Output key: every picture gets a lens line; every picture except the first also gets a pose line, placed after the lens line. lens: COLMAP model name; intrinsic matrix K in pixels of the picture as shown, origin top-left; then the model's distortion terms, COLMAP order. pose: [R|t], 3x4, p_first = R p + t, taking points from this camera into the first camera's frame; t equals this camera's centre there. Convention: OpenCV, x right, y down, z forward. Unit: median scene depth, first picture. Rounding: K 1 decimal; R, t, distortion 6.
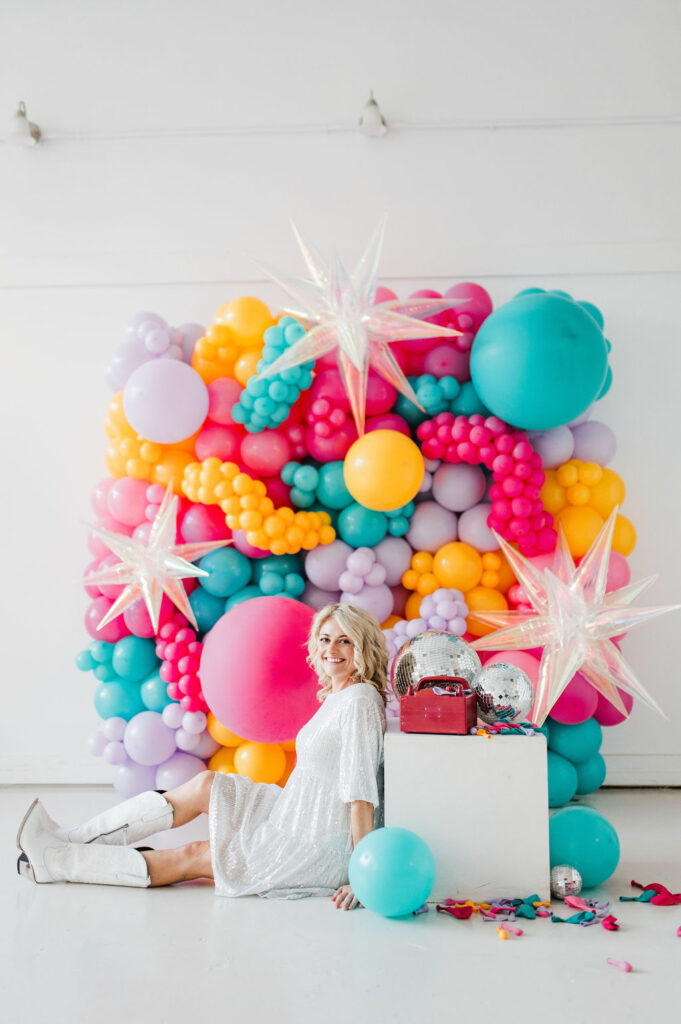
lens RADIAL K [[1092.9, 0, 347.2], [0, 1092.9, 485.5], [0, 0, 1]] dist [-0.006219, 0.003584]
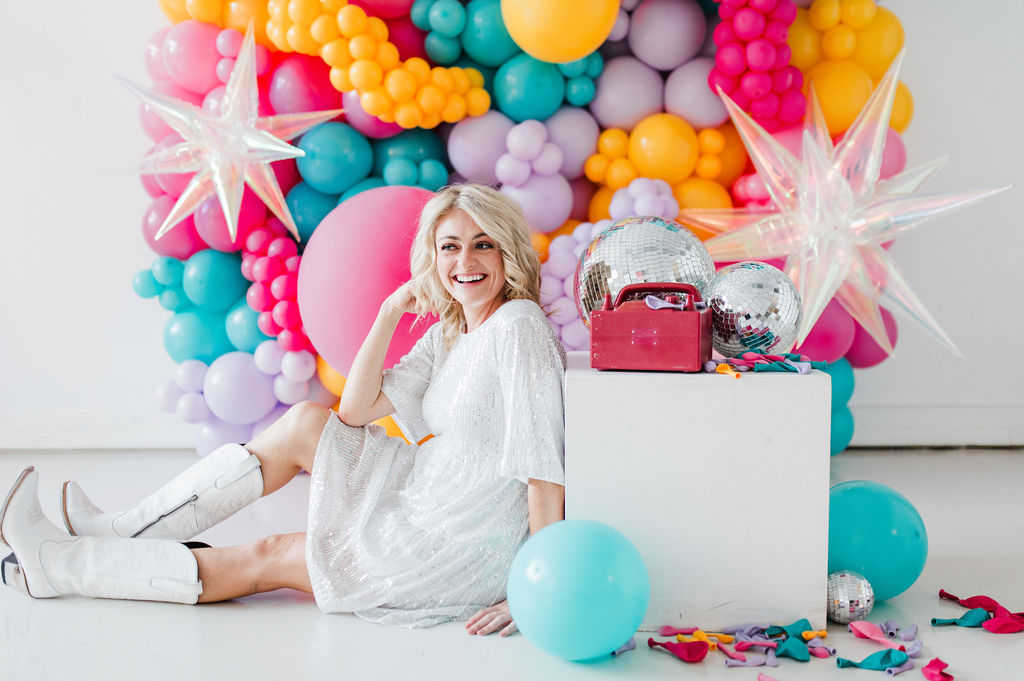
lens RADIAL K [[1092.9, 0, 533.7], [0, 1092.9, 380.8], [0, 0, 1]] dist [-0.006219, 0.003584]
pose [[0.999842, -0.005676, 0.016865, 0.004262], [0.001970, 0.977241, 0.212122, 0.072611], [-0.017685, -0.212055, 0.977098, 0.284802]]
